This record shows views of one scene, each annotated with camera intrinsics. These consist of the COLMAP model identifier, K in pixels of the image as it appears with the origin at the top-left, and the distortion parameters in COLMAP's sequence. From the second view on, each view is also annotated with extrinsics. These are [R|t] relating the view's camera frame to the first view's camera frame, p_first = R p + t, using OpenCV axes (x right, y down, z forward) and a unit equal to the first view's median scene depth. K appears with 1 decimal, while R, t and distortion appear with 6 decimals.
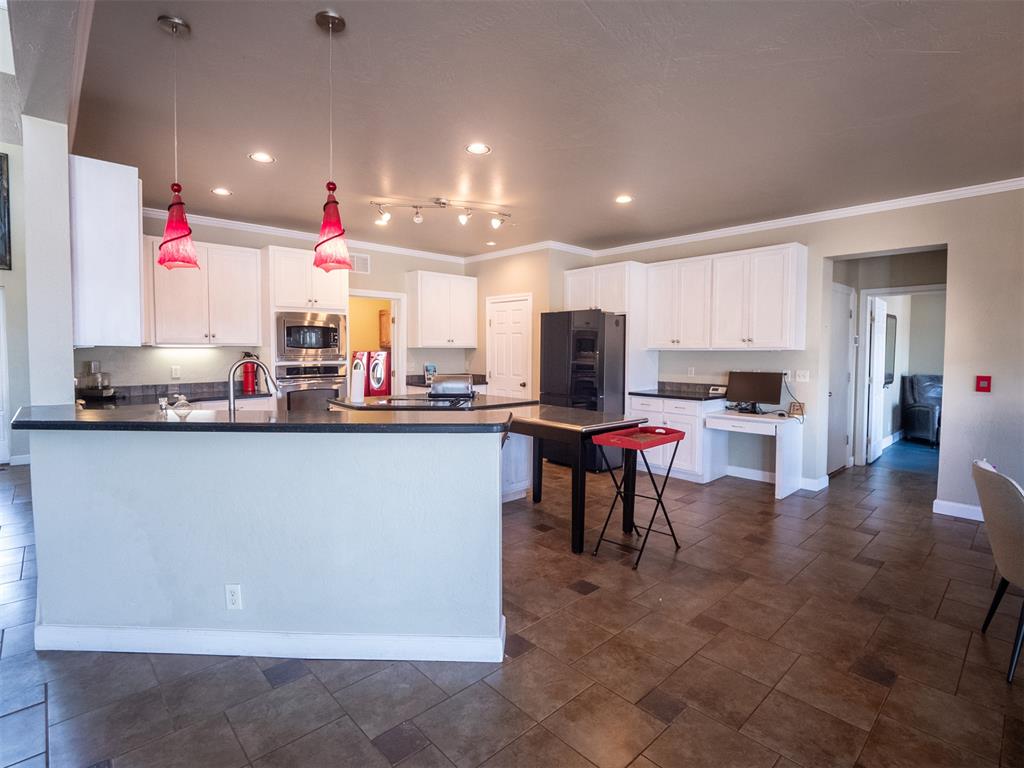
lens RADIAL K [[508.5, 0, 525.2], [0, 508.5, 372.4], [0, 0, 1]] dist [-0.012958, 0.000945]
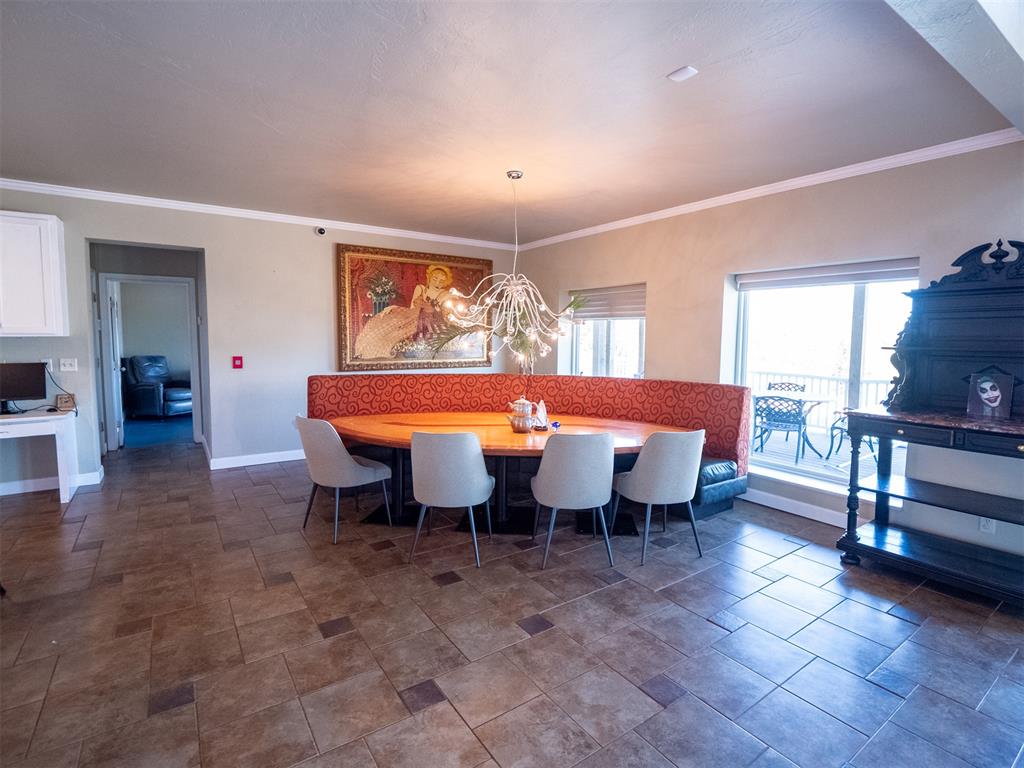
lens RADIAL K [[508.5, 0, 525.2], [0, 508.5, 372.4], [0, 0, 1]] dist [-0.012958, 0.000945]
pose [[0.150839, -0.076977, 0.985557, -0.275416], [0.033289, 0.996794, 0.072760, -0.021918], [-0.987998, 0.021833, 0.152918, 0.062784]]
